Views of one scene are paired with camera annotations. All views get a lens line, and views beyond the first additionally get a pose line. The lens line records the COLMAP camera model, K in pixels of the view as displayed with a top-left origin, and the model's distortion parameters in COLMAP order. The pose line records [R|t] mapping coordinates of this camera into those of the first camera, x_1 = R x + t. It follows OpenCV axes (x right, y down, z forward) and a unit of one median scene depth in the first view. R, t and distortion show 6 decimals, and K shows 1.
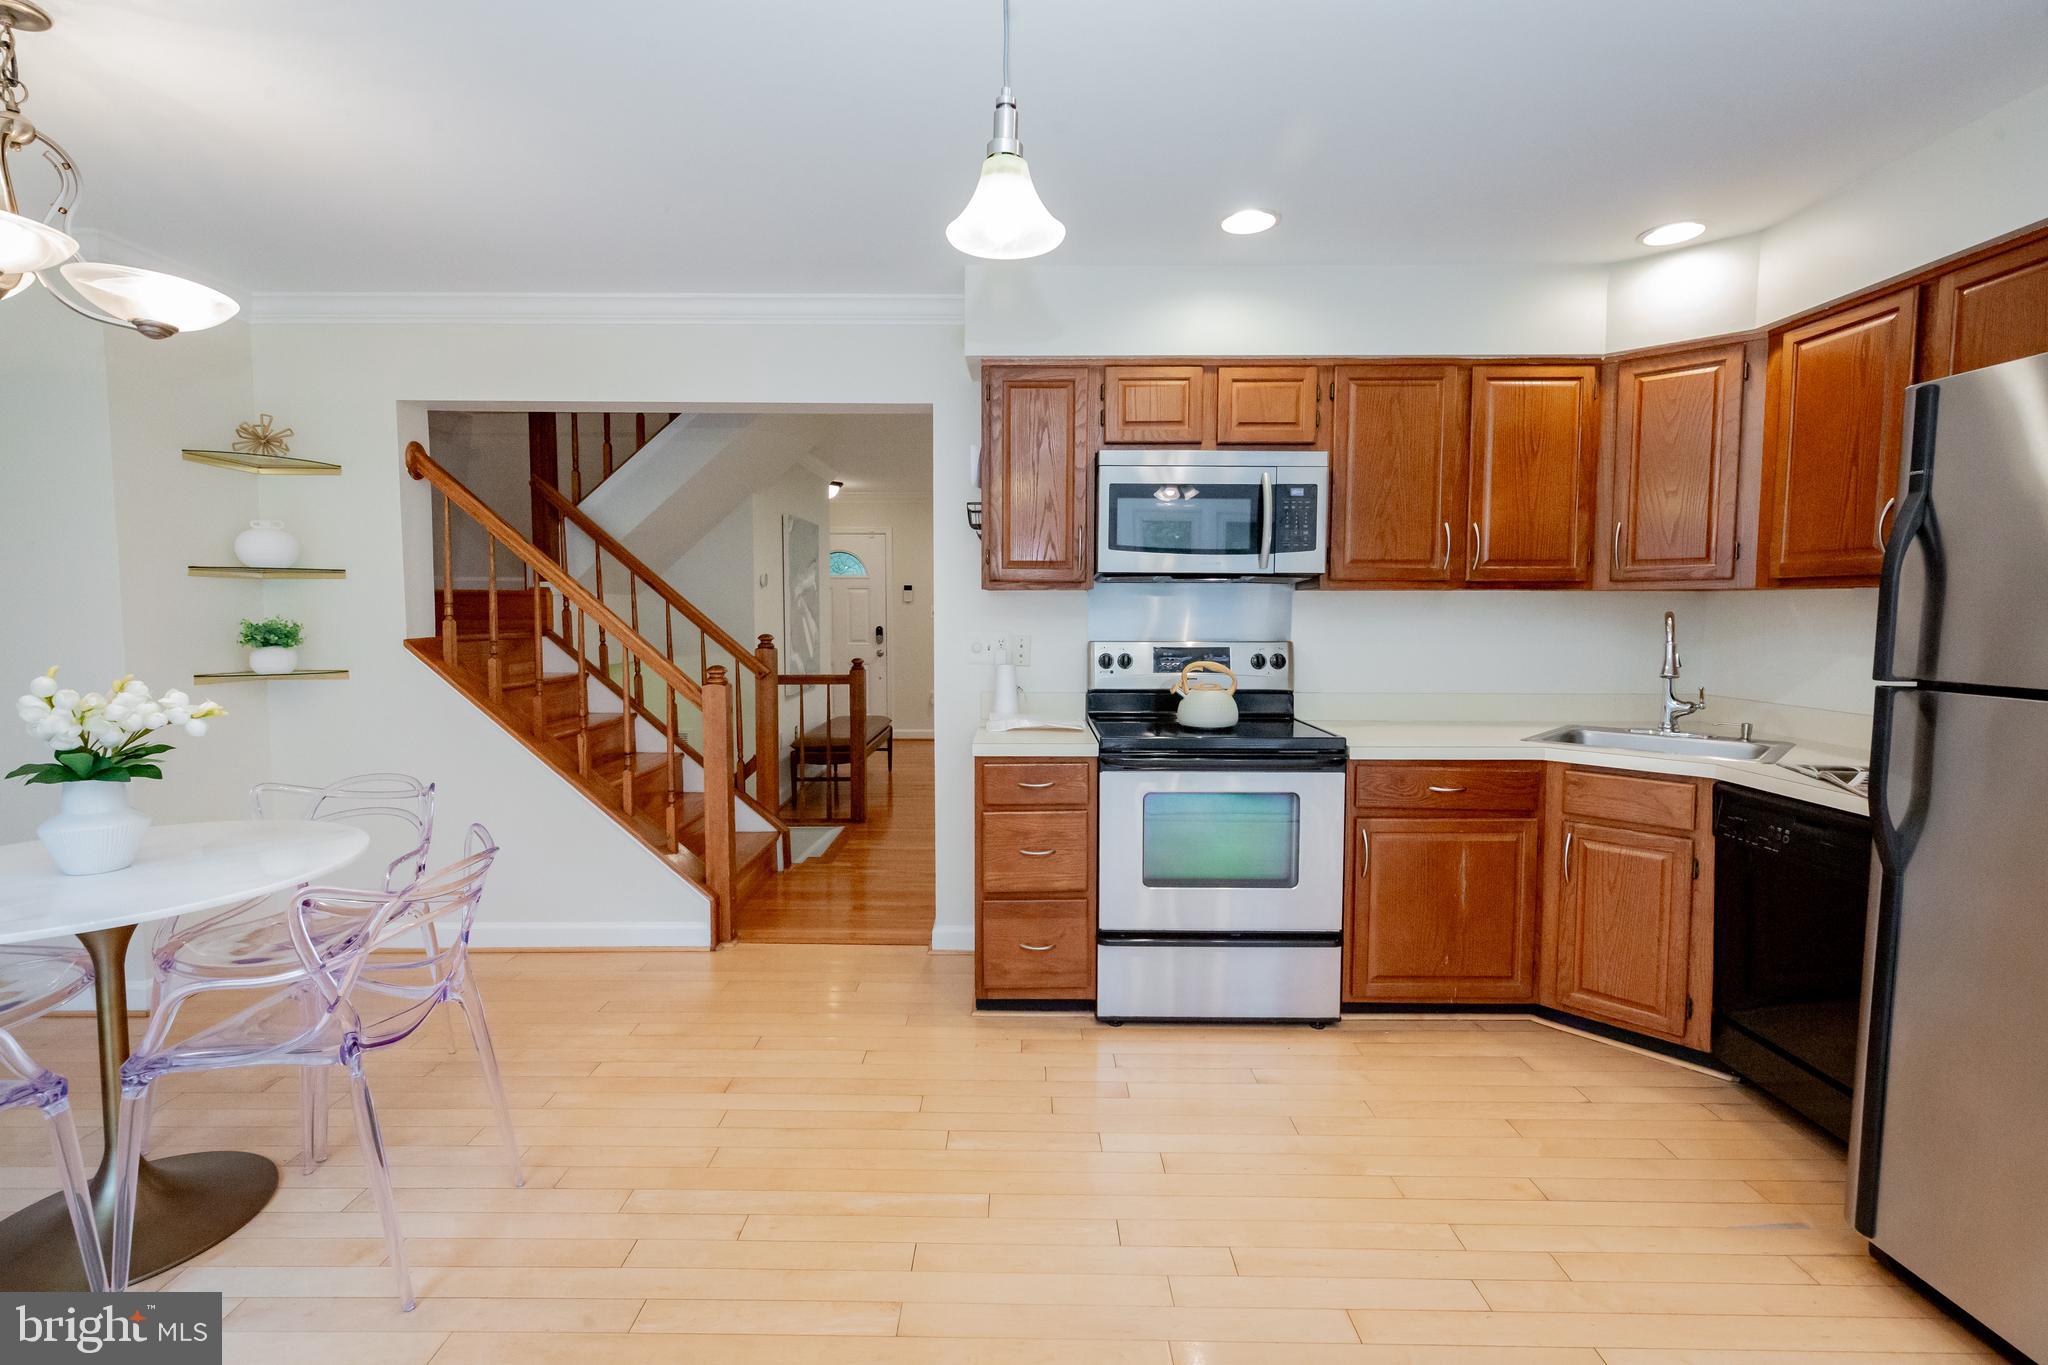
lens RADIAL K [[922.6, 0, 1024.1], [0, 922.6, 676.6], [0, 0, 1]] dist [0.004802, -0.000856]
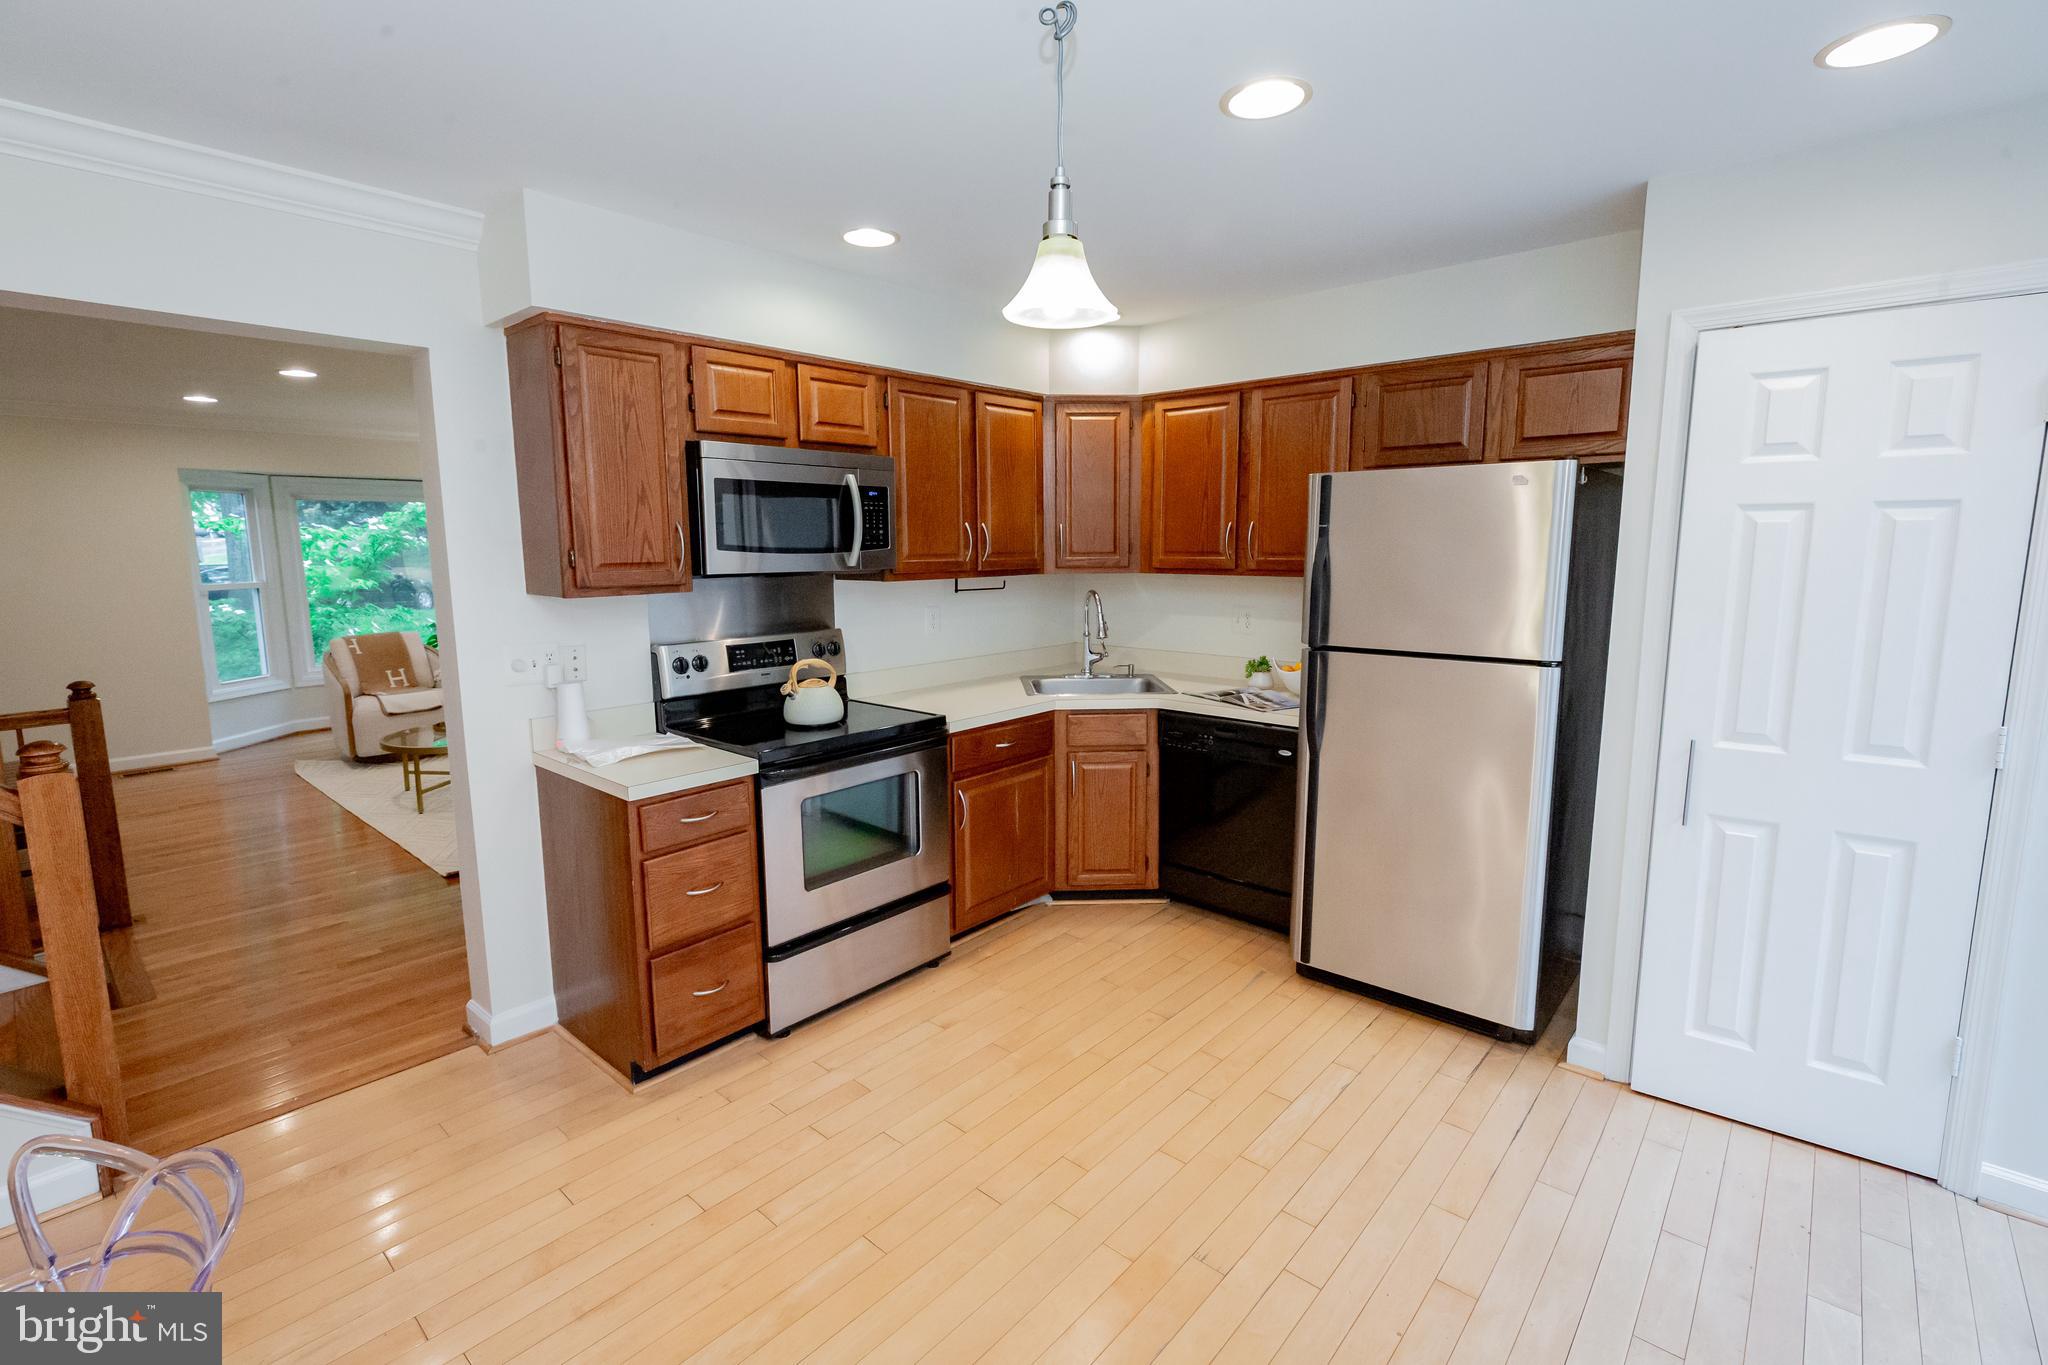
lens RADIAL K [[922.6, 0, 1017.5], [0, 922.6, 675.1], [0, 0, 1]] dist [0.004802, -0.000856]
pose [[0.661013, -0.116268, 0.741312, -0.412629], [0.062071, 0.993009, 0.100397, -0.087883], [-0.747803, -0.020349, 0.663609, 0.158622]]
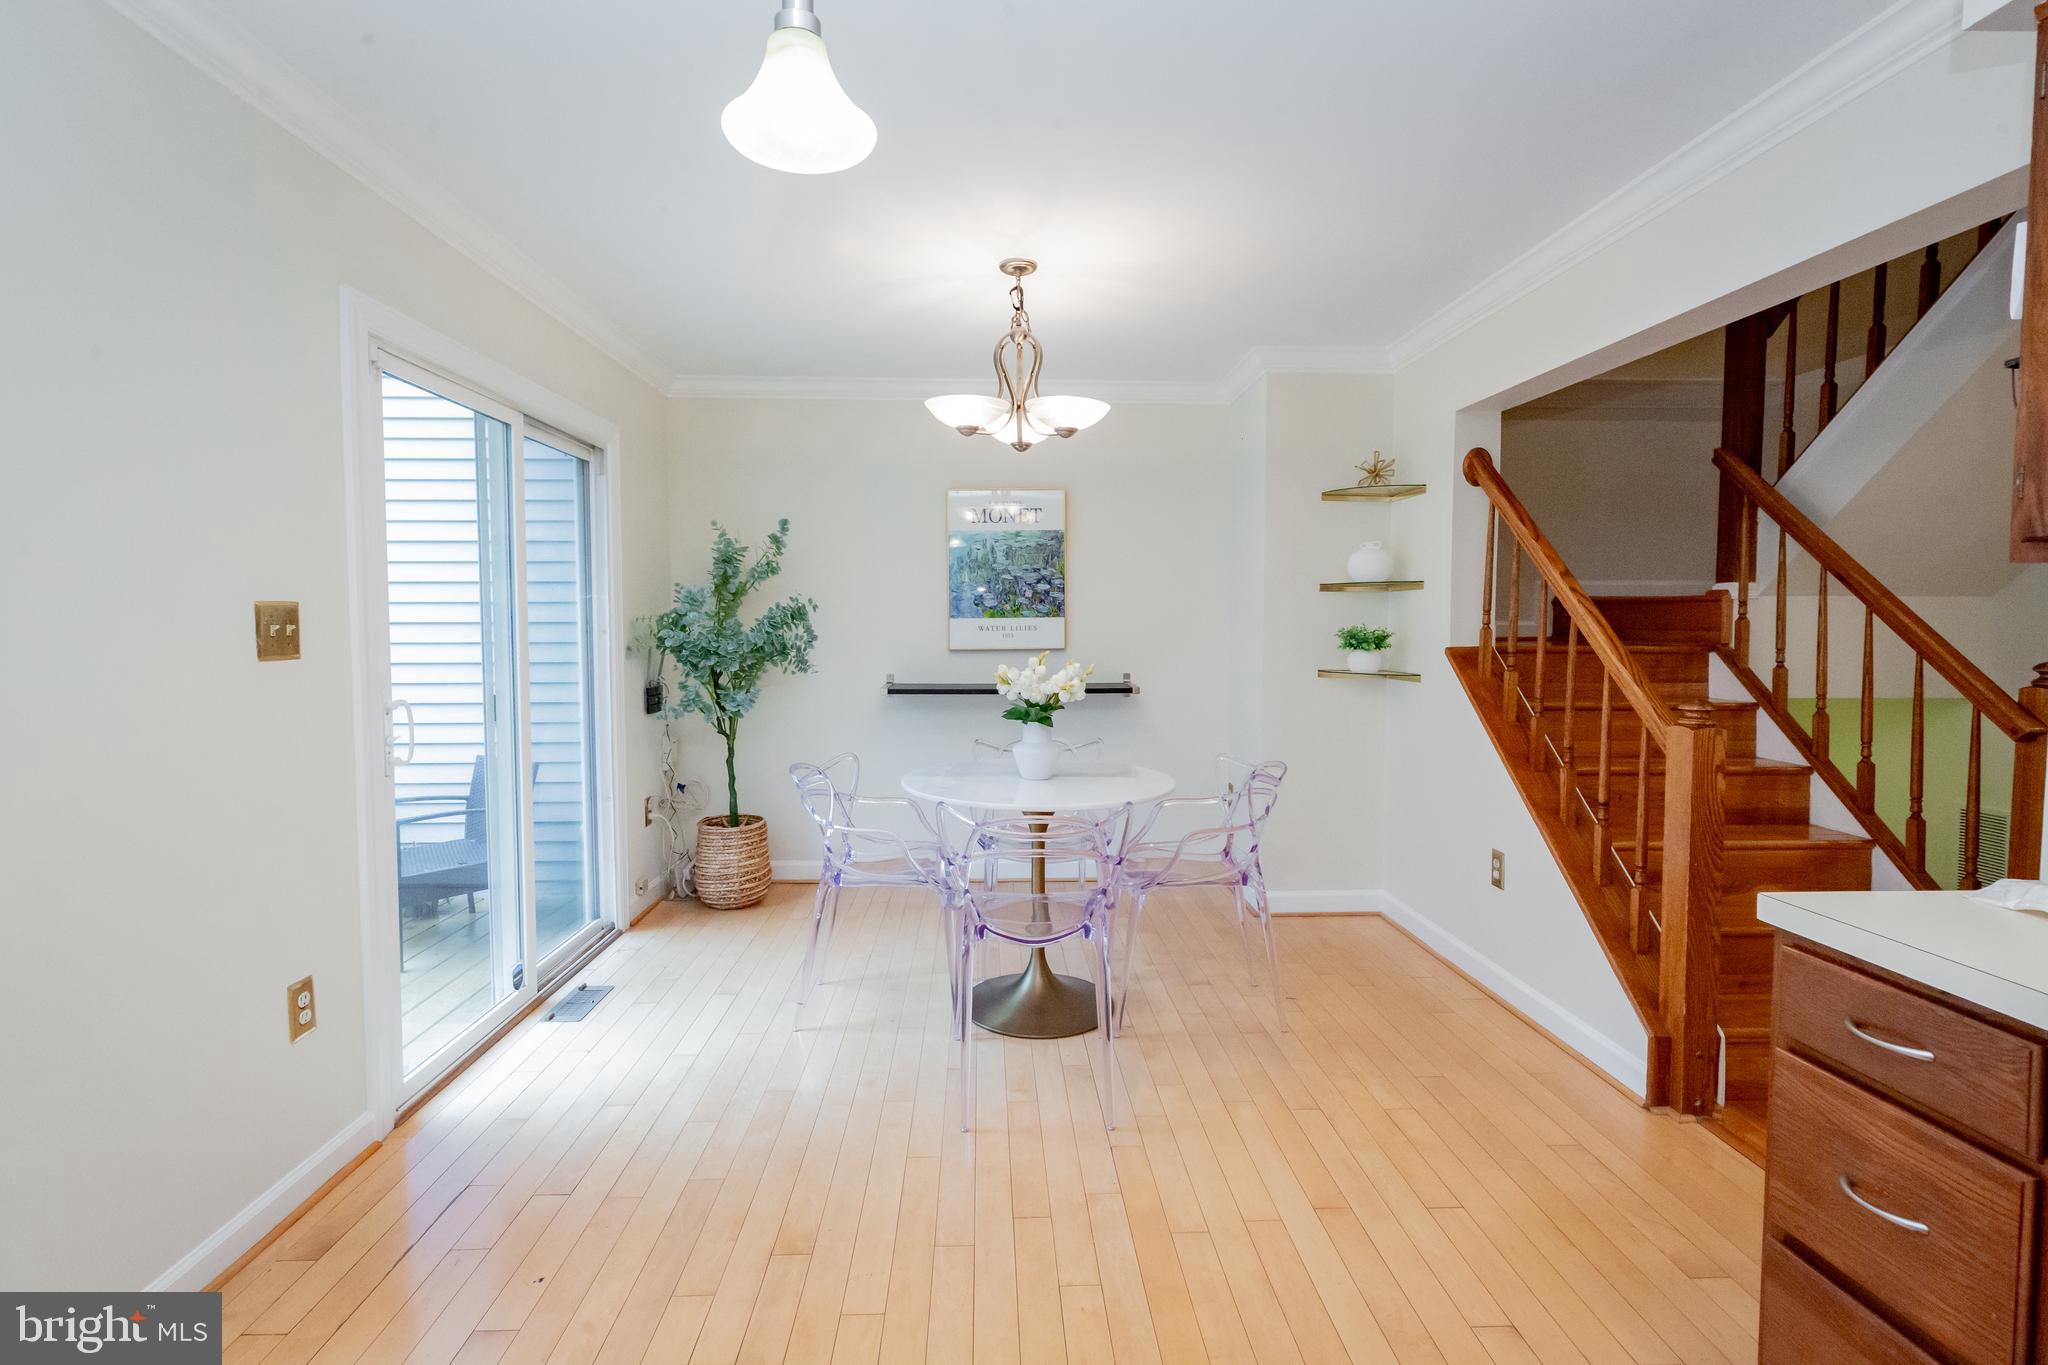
lens RADIAL K [[922.6, 0, 1016.8], [0, 922.6, 677.8], [0, 0, 1]] dist [0.004802, -0.000856]
pose [[0.038438, 0.062436, -0.997308, 0.366696], [-0.073701, 0.995505, 0.059483, -0.036362], [0.996539, 0.071217, 0.042867, 0.549596]]
